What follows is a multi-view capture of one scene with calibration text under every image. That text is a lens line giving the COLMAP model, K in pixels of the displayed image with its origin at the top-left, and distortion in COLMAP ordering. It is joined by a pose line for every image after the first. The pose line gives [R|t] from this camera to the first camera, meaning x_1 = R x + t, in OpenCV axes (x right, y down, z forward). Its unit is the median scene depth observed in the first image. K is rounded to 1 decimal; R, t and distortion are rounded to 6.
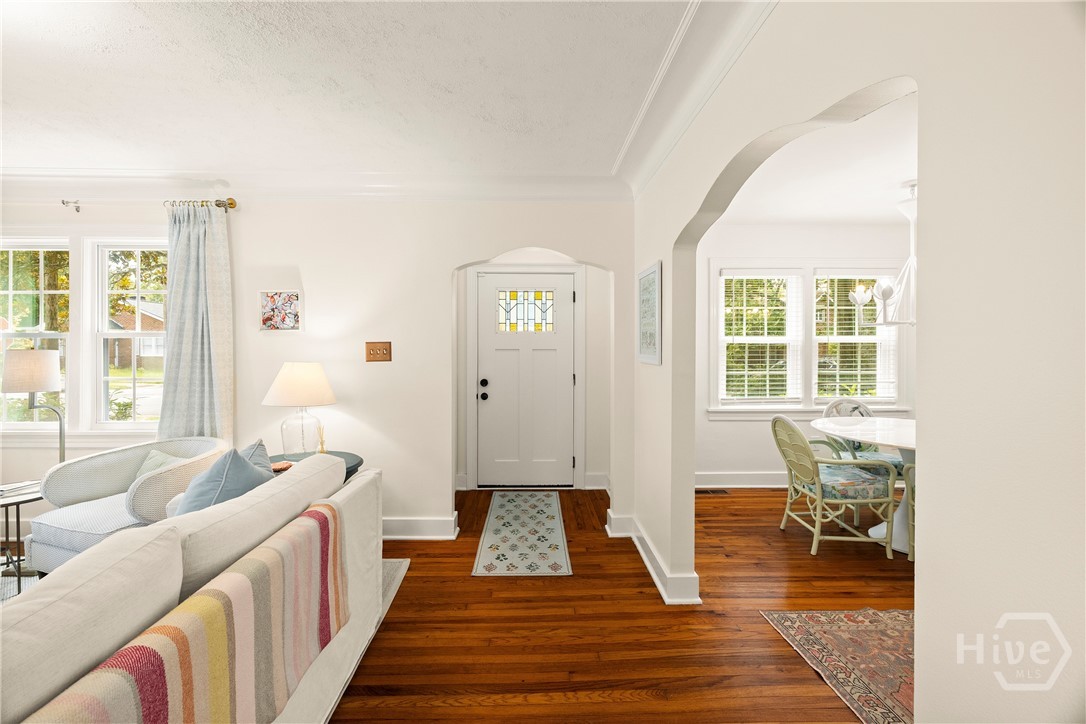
lens RADIAL K [[457.8, 0, 541.8], [0, 457.8, 344.8], [0, 0, 1]] dist [0.001639, 0.000875]
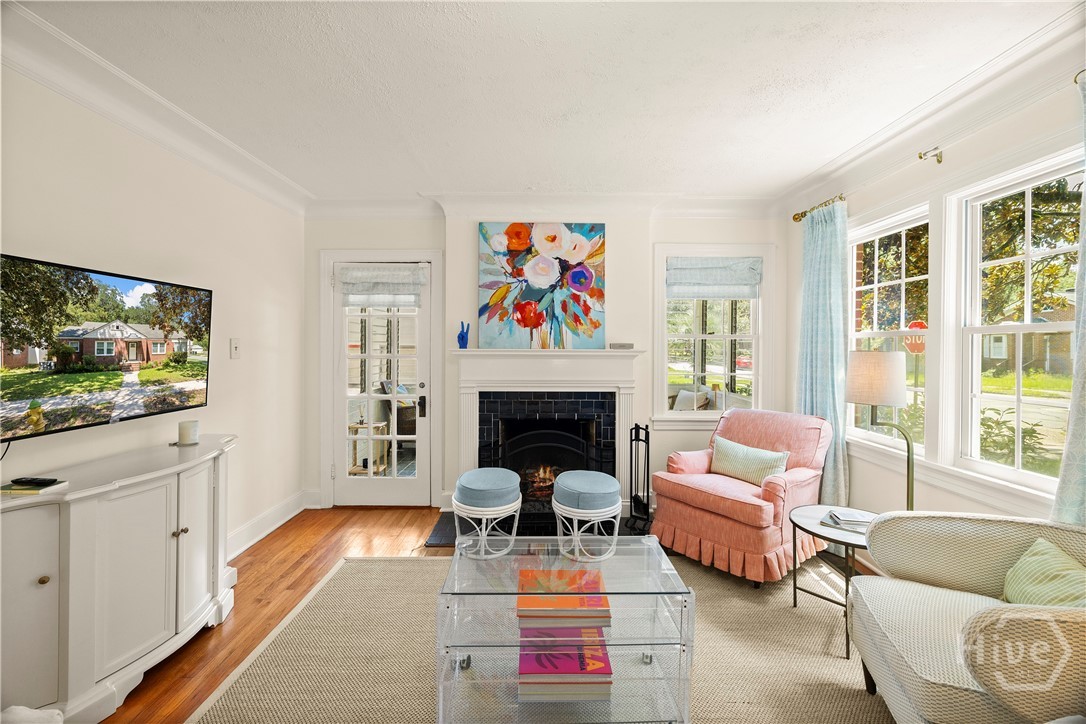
lens RADIAL K [[457.8, 0, 544.5], [0, 457.8, 350.7], [0, 0, 1]] dist [0.001639, 0.000875]
pose [[-0.015290, 0.006496, -0.999862, -0.276808], [0.002385, 0.999976, 0.006460, 0.002518], [0.999880, -0.002286, -0.015305, 0.392509]]
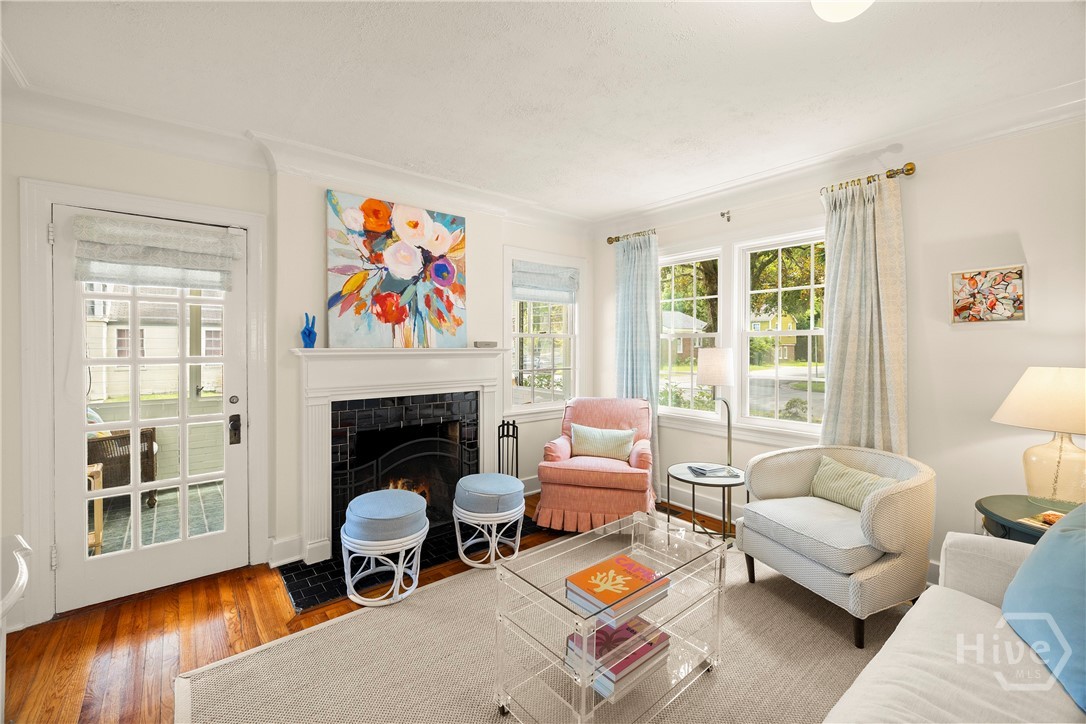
lens RADIAL K [[457.8, 0, 542.9], [0, 457.8, 348.8], [0, 0, 1]] dist [0.001639, 0.000875]
pose [[0.620806, 0.003934, -0.783954, -0.440101], [0.005818, 0.999937, 0.009626, -0.000075], [0.783942, -0.010537, 0.620744, -0.022193]]
